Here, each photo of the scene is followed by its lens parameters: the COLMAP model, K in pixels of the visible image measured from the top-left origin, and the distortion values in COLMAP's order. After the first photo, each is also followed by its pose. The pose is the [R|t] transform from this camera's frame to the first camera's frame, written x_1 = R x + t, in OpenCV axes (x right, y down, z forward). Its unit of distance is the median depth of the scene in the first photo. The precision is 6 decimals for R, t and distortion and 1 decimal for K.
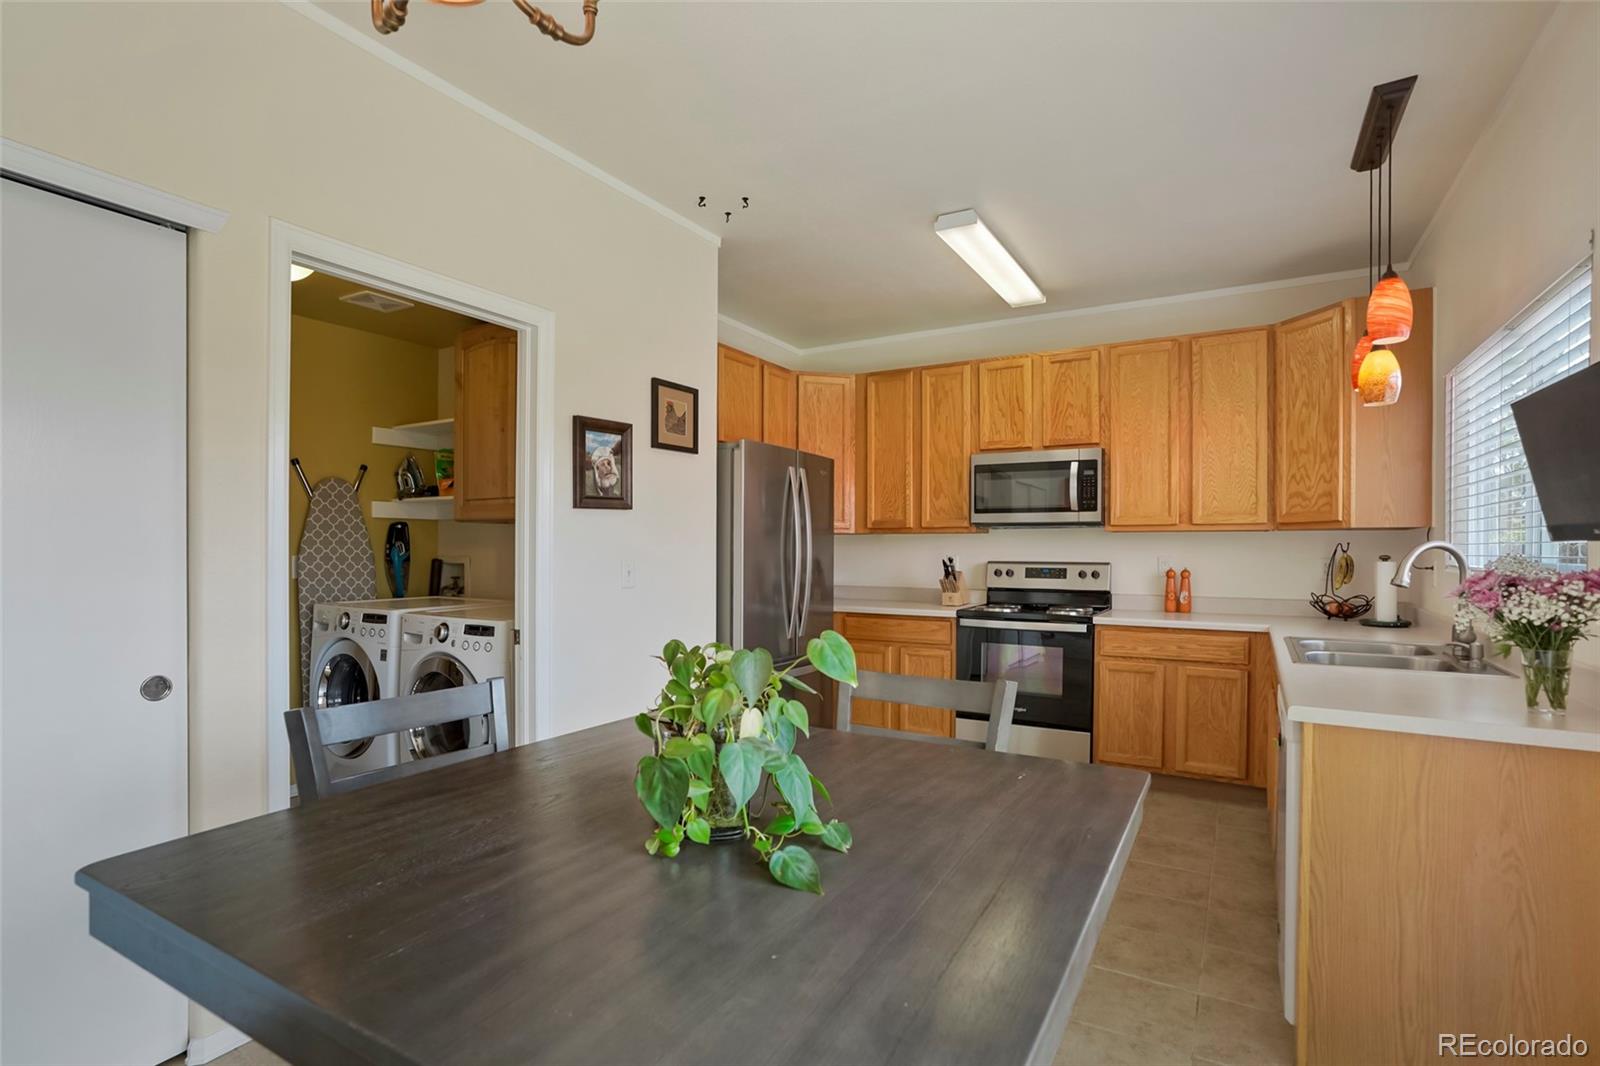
lens RADIAL K [[774.8, 0, 806.2], [0, 774.8, 542.5], [0, 0, 1]] dist [-0.039239, 0.002339]
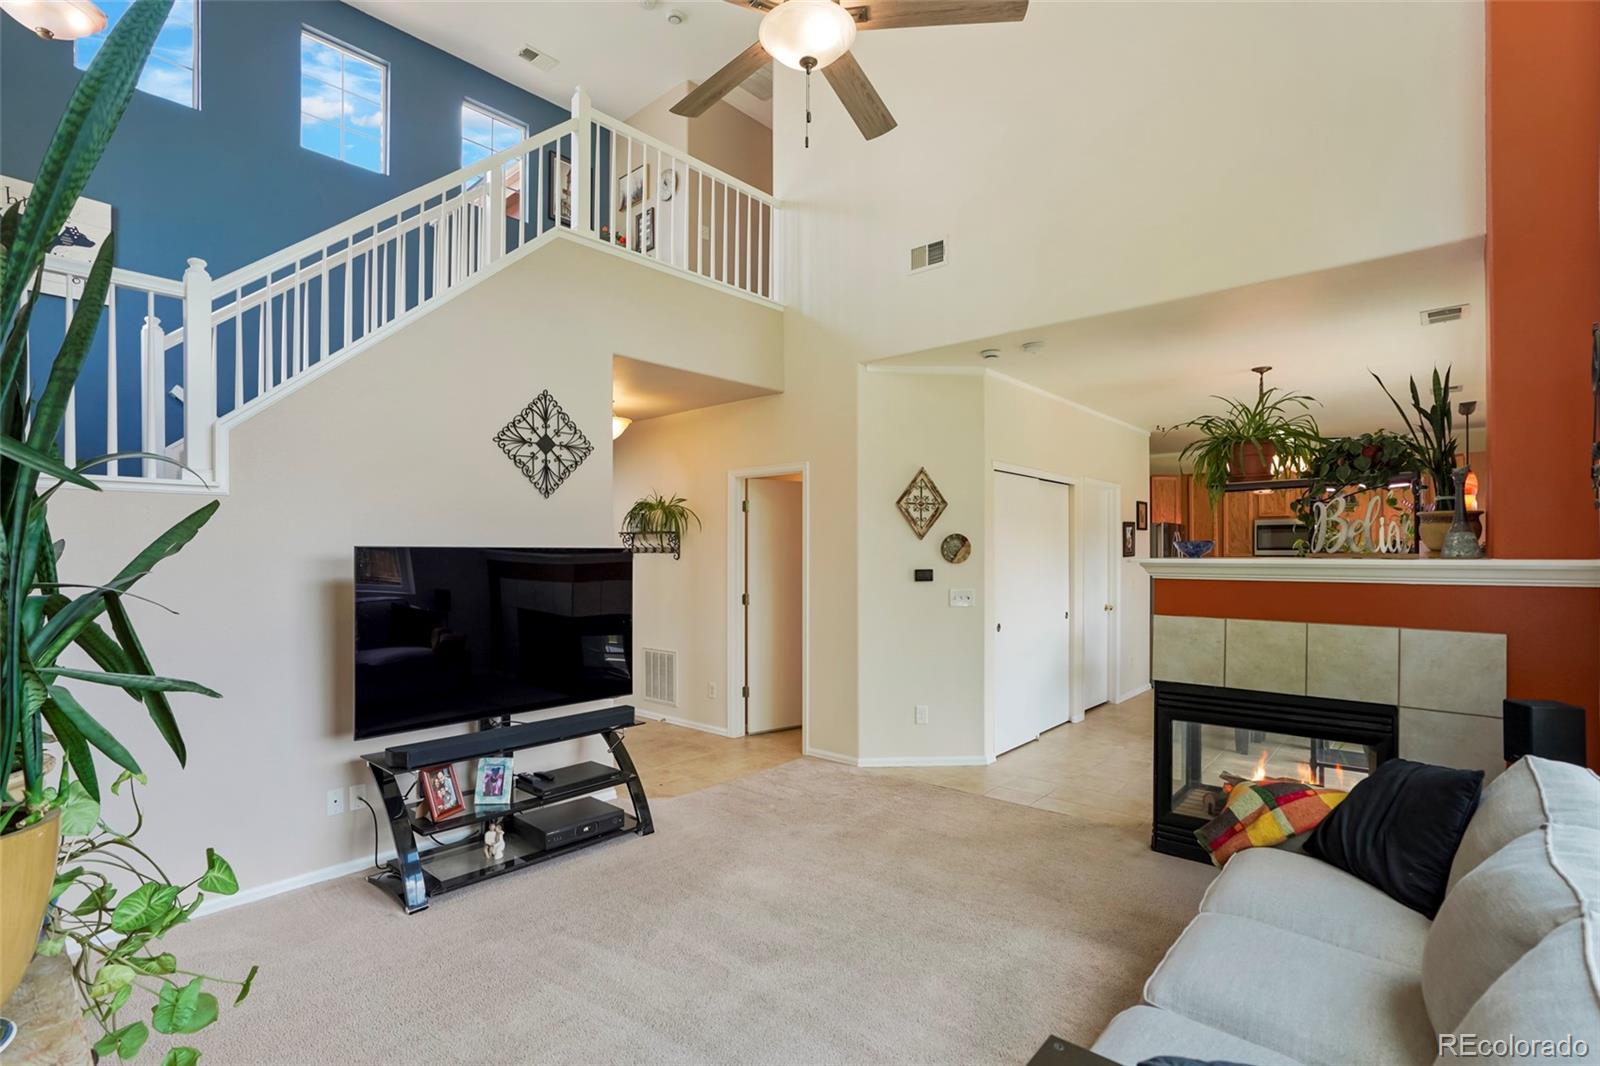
lens RADIAL K [[774.8, 0, 797.5], [0, 774.8, 544.4], [0, 0, 1]] dist [-0.039239, 0.002339]
pose [[0.981901, -0.007151, -0.189258, -0.586683], [0.006134, 0.999963, -0.005957, -0.051274], [0.189293, 0.004689, 0.981909, -1.168329]]
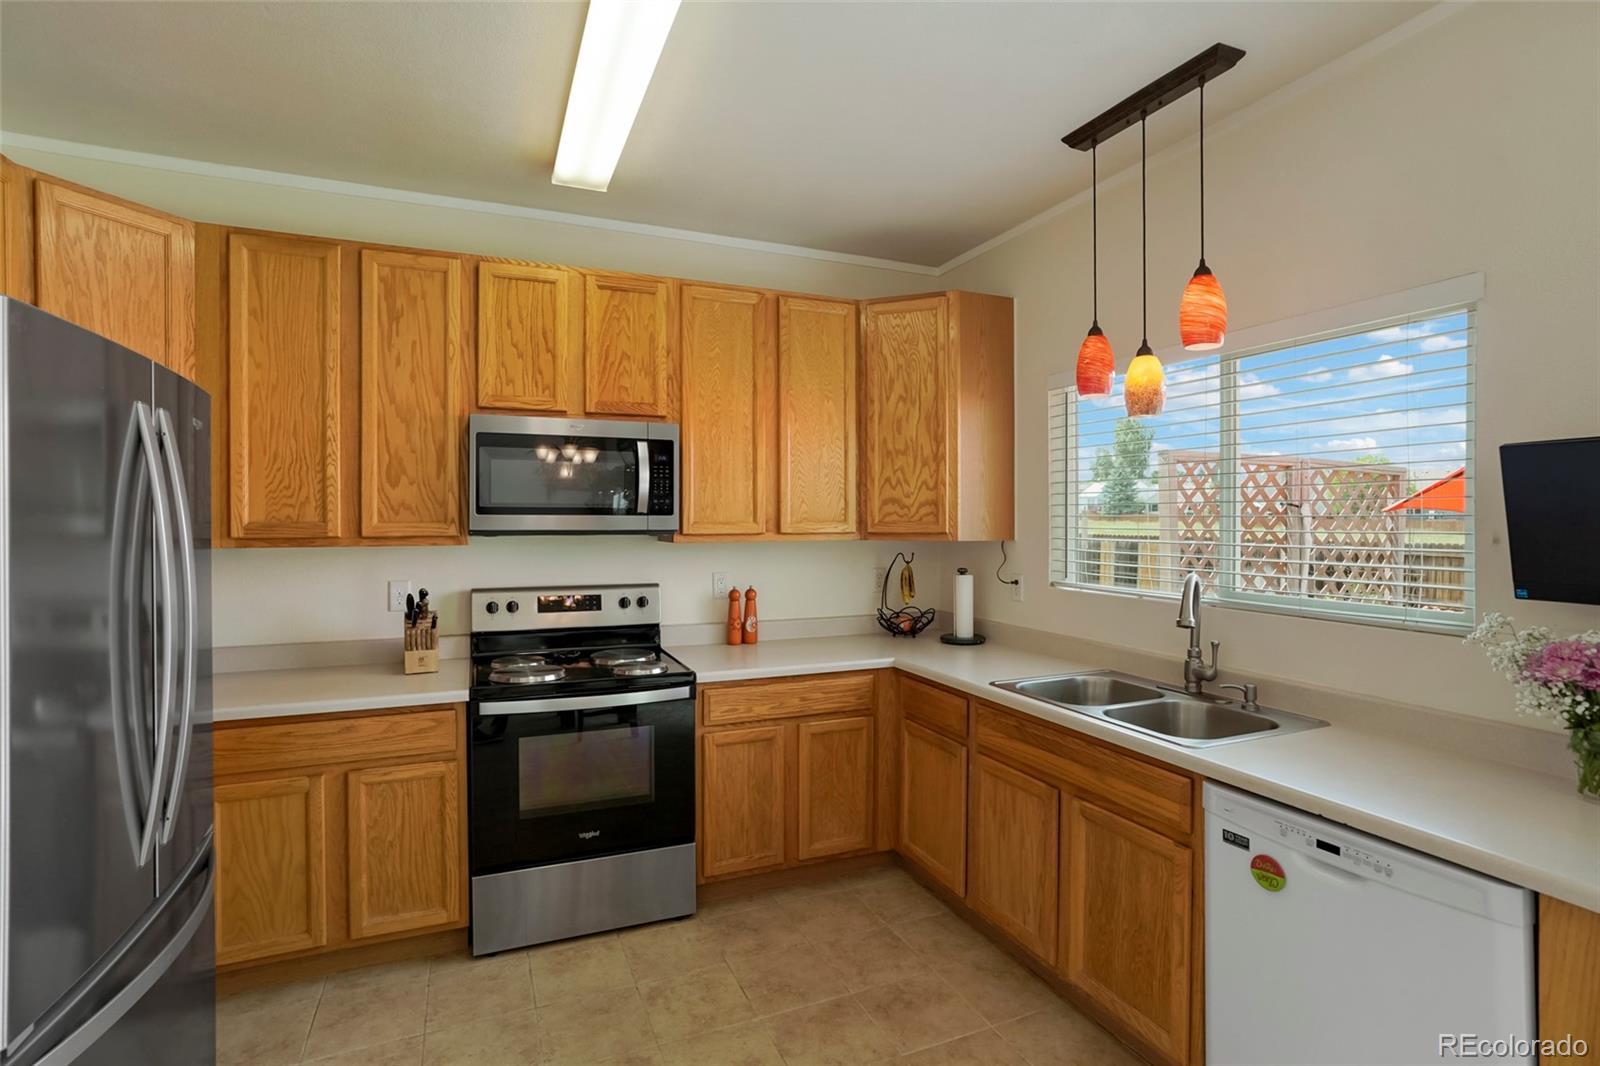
lens RADIAL K [[774.8, 0, 804.5], [0, 774.8, 524.0], [0, 0, 1]] dist [-0.039239, 0.002339]
pose [[0.592433, -0.006284, 0.805595, -0.113308], [-0.003489, 0.999940, 0.010366, -0.039515], [-0.805612, -0.008951, 0.592375, 0.484059]]
